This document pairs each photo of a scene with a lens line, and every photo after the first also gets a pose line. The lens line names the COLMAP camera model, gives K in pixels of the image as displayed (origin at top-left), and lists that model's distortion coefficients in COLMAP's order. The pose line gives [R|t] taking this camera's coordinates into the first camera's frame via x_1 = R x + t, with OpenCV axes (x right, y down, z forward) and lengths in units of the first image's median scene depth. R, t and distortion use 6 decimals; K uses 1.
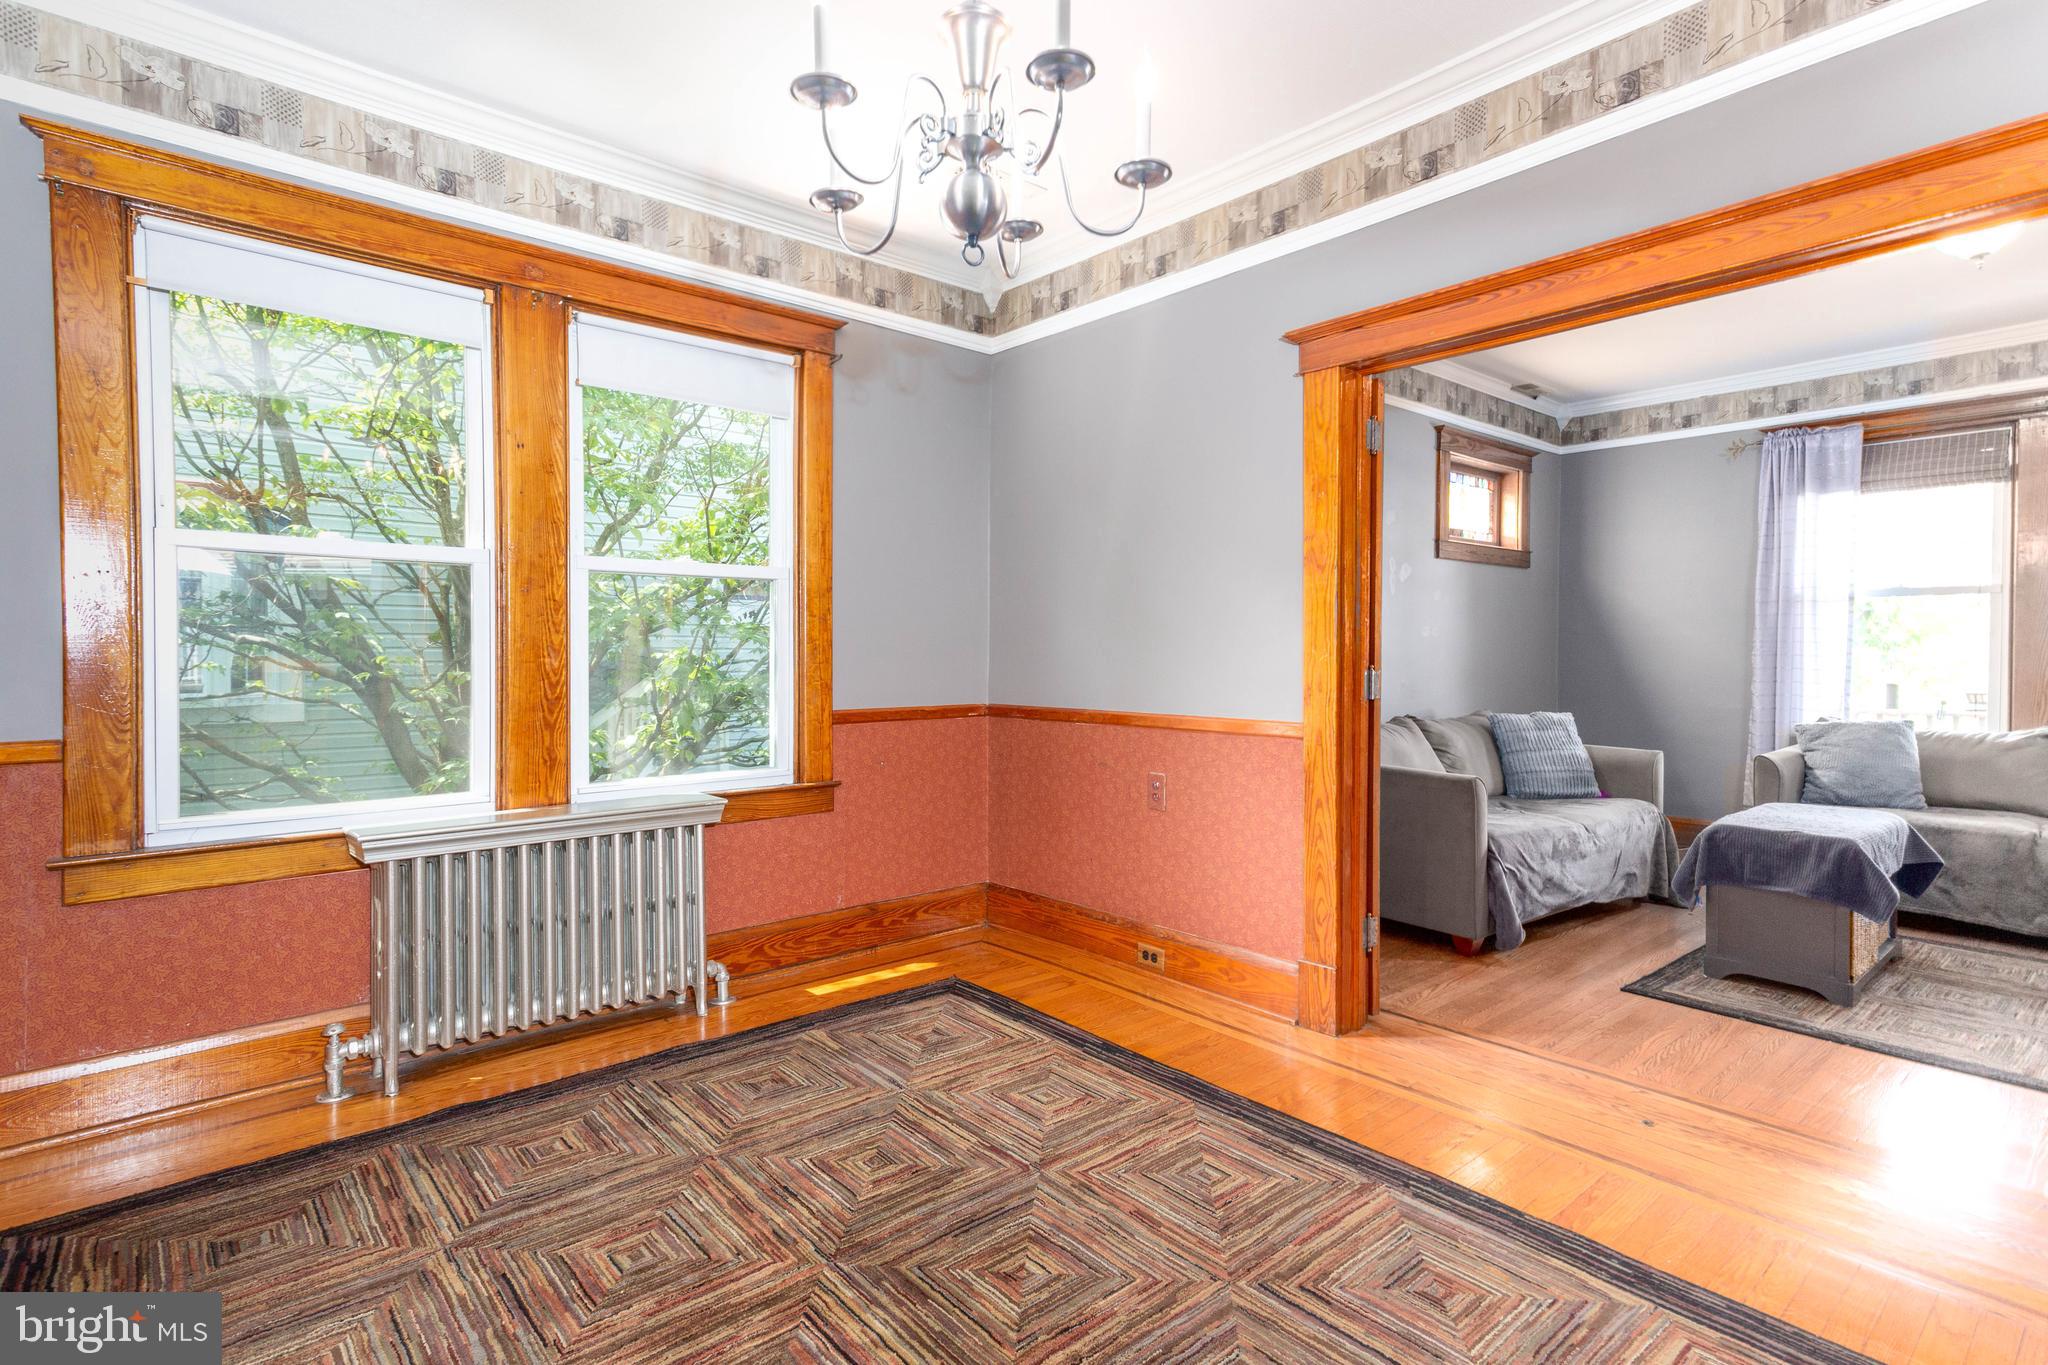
lens RADIAL K [[1034.7, 0, 1024.0], [0, 1034.7, 682.5], [0, 0, 1]] dist [0.025284, 0.000420]
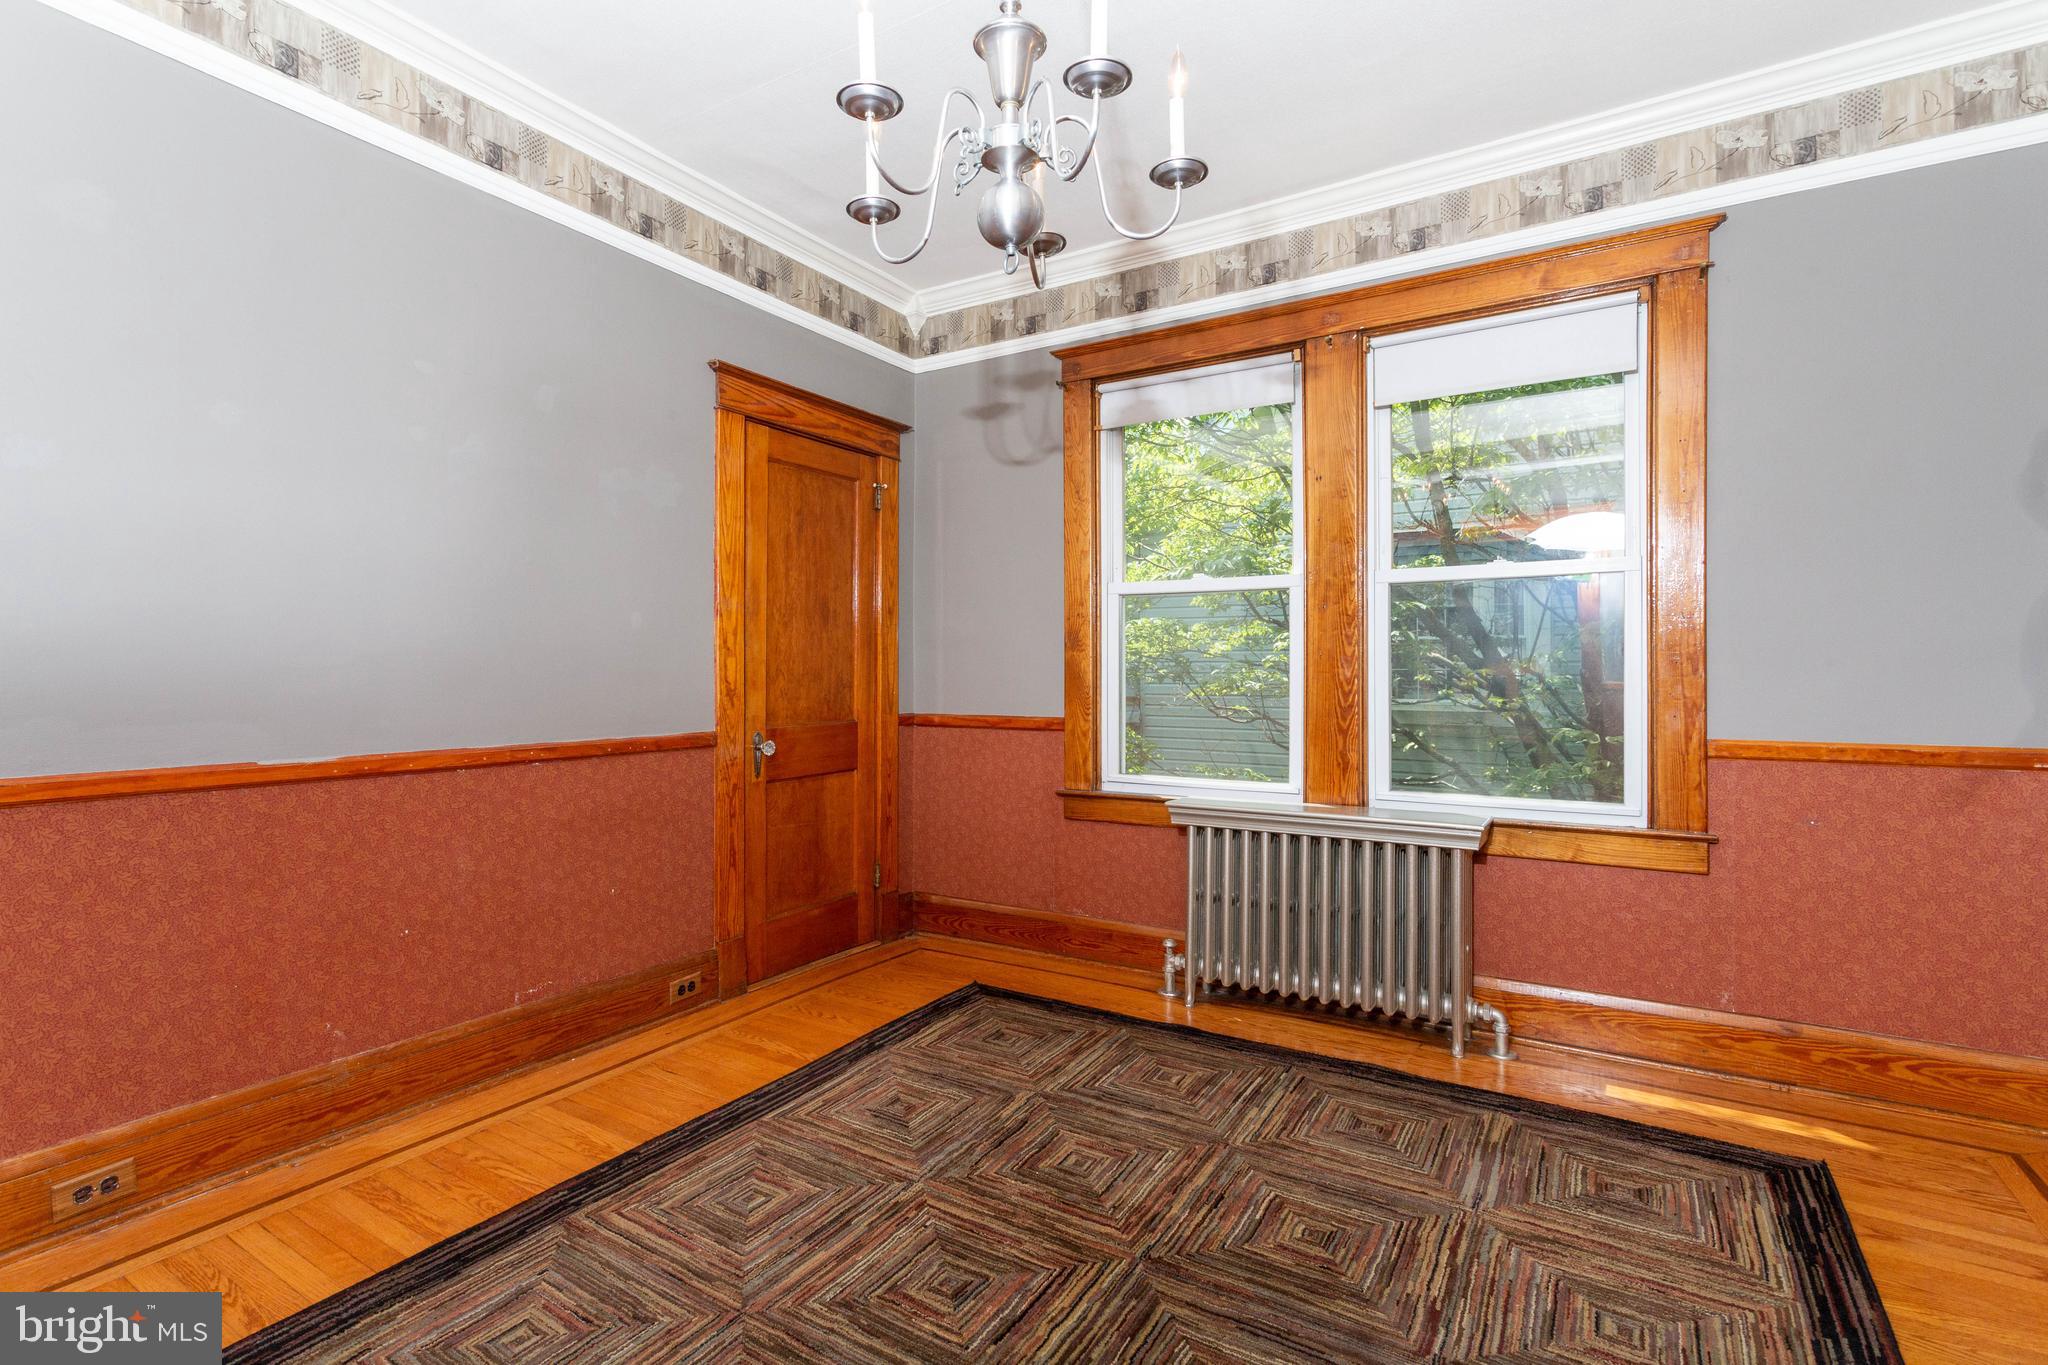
lens RADIAL K [[1028.9, 0, 1024.0], [0, 1028.9, 682.5], [0, 0, 1]] dist [-0.002025, 0.000291]
pose [[0.252982, 0.012836, -0.967386, 0.502141], [-0.024987, 0.999665, 0.006730, -0.007988], [0.967148, 0.022470, 0.253218, 0.417201]]
